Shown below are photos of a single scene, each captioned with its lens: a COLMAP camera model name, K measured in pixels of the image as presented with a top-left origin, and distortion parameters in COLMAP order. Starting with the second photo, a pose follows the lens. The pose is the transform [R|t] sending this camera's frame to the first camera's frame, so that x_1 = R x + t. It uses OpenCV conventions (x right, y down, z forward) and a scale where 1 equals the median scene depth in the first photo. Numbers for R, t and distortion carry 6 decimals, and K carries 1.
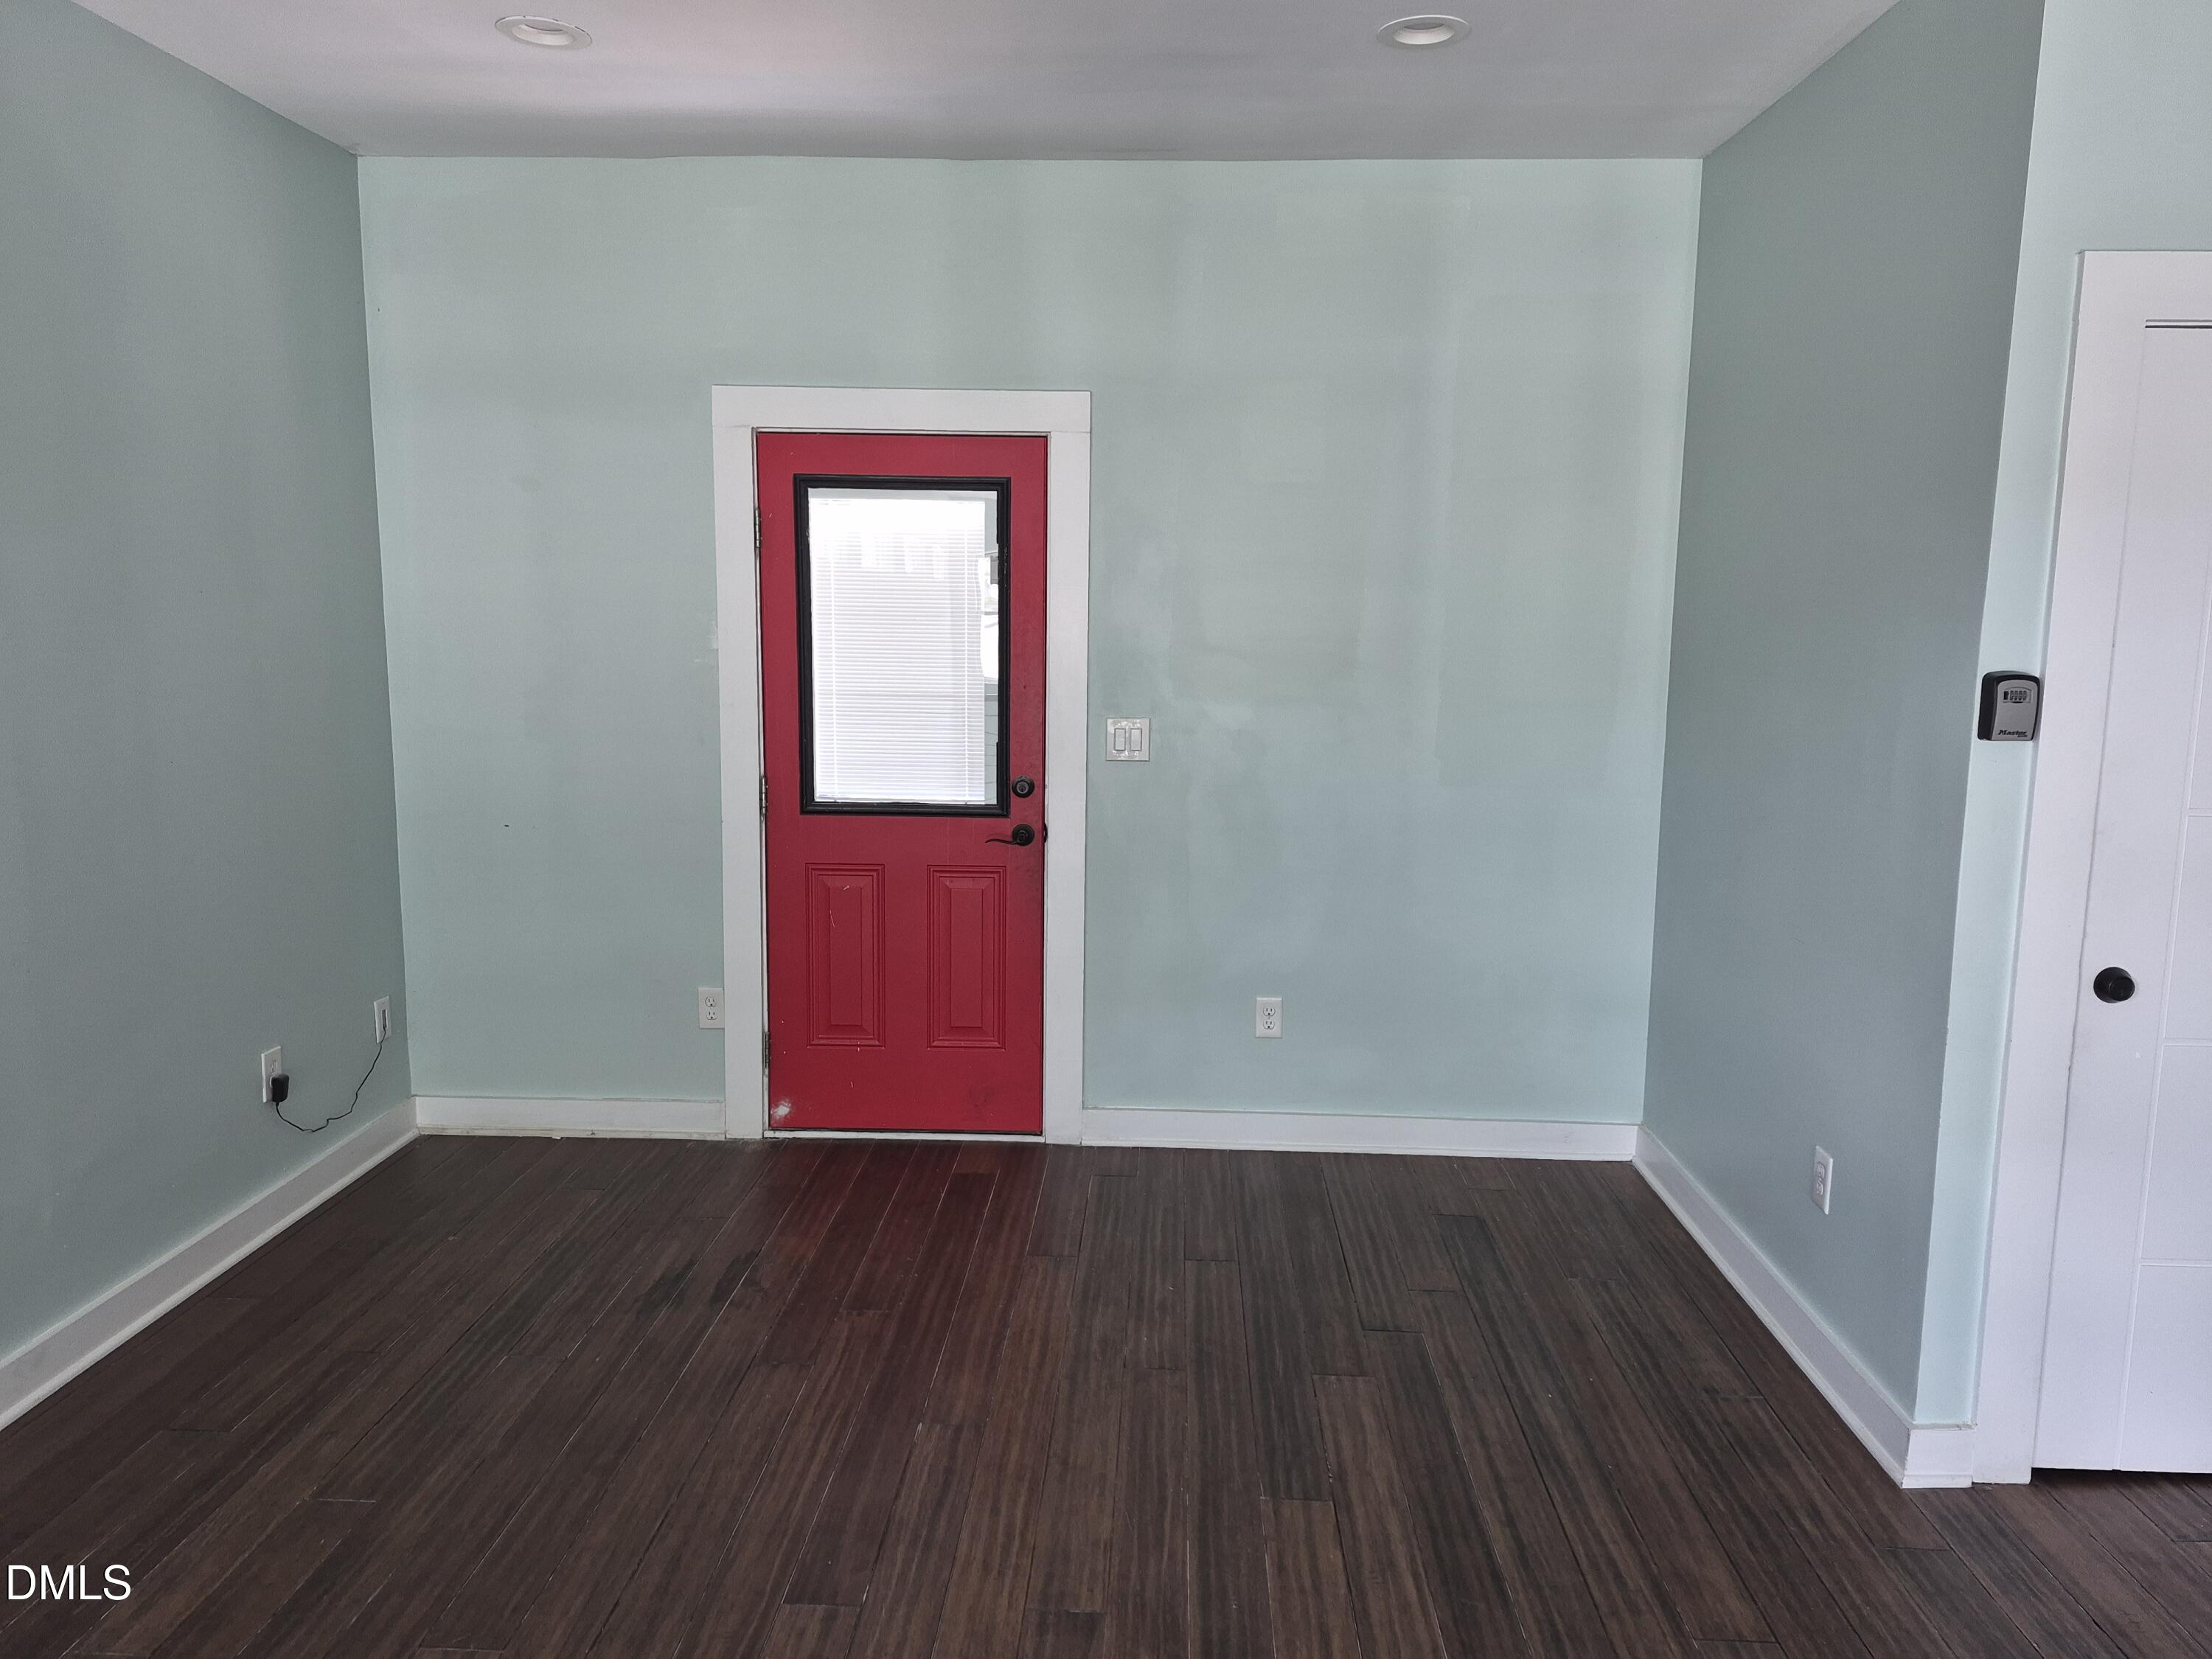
lens RADIAL K [[1528.9, 0, 1110.6], [0, 1528.9, 819.1], [0, 0, 1]] dist [0.096620, -0.125009]
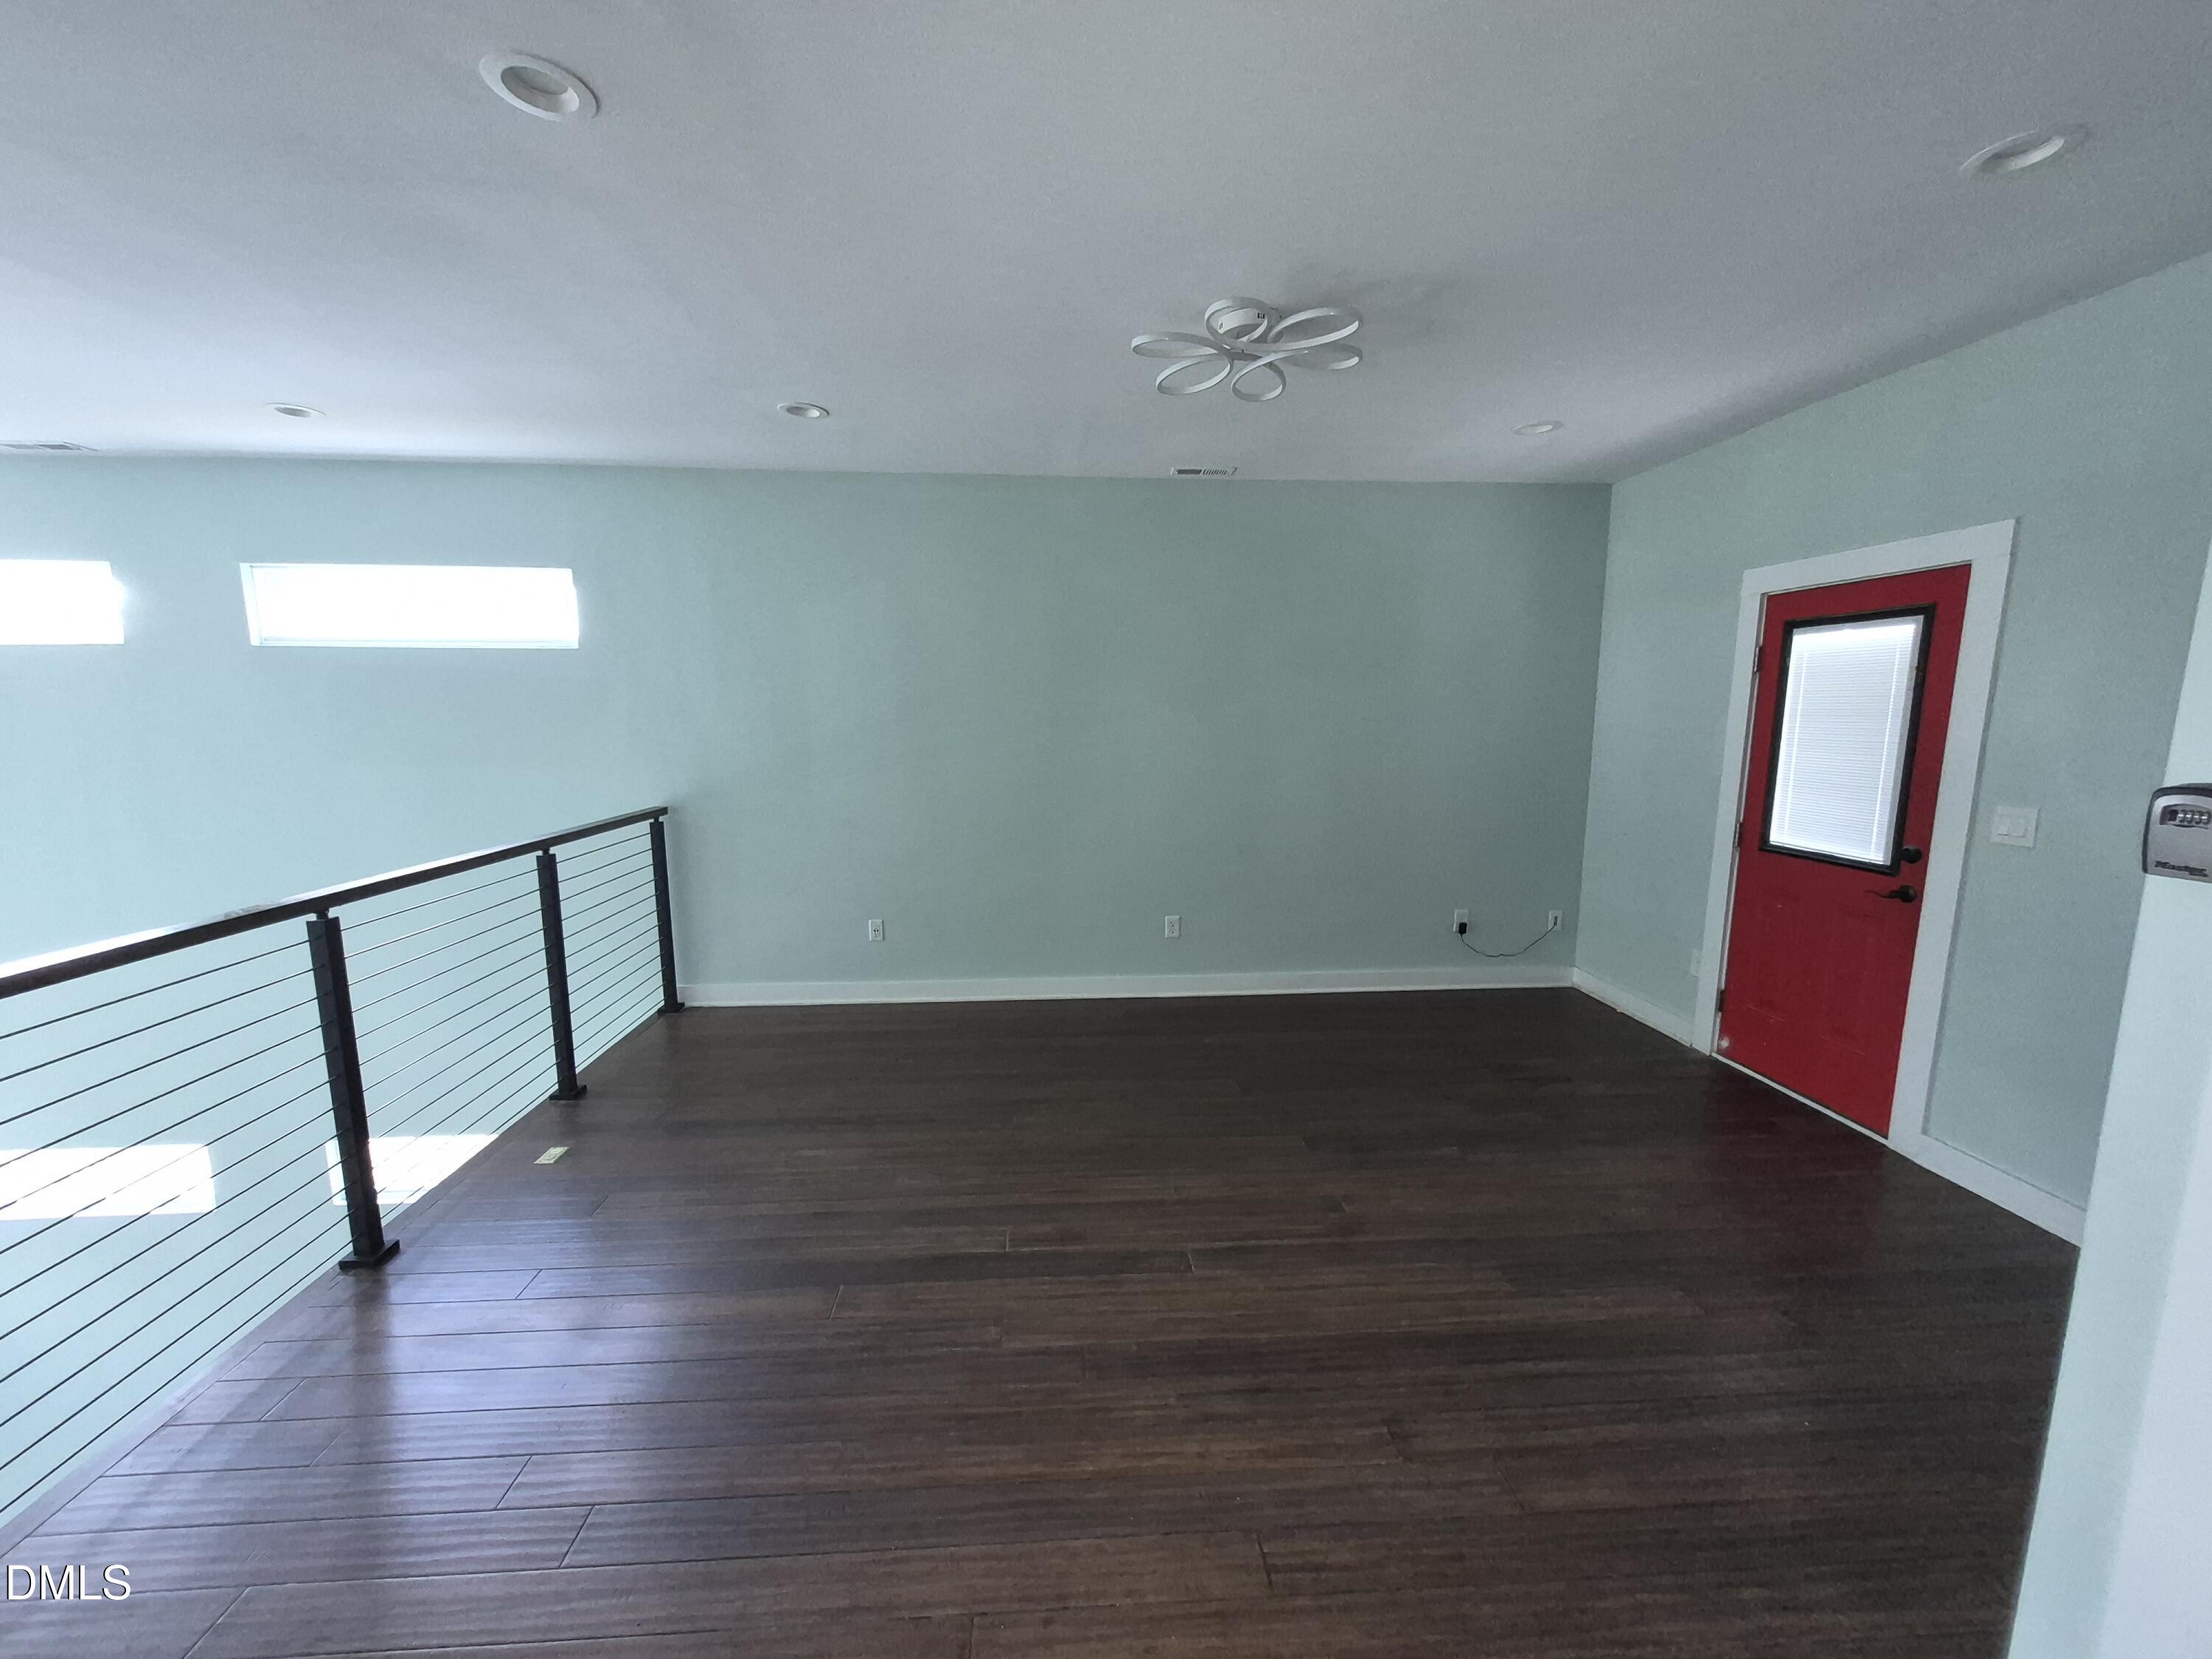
lens RADIAL K [[870.8, 0, 1100.5], [0, 870.8, 835.1], [0, 0, 1]] dist [0.002078, 0.000057]
pose [[0.116933, 0.133150, -0.984174, 0.560815], [-0.132950, 0.984151, 0.117351, -0.033239], [0.984201, 0.117124, 0.132782, 0.271208]]
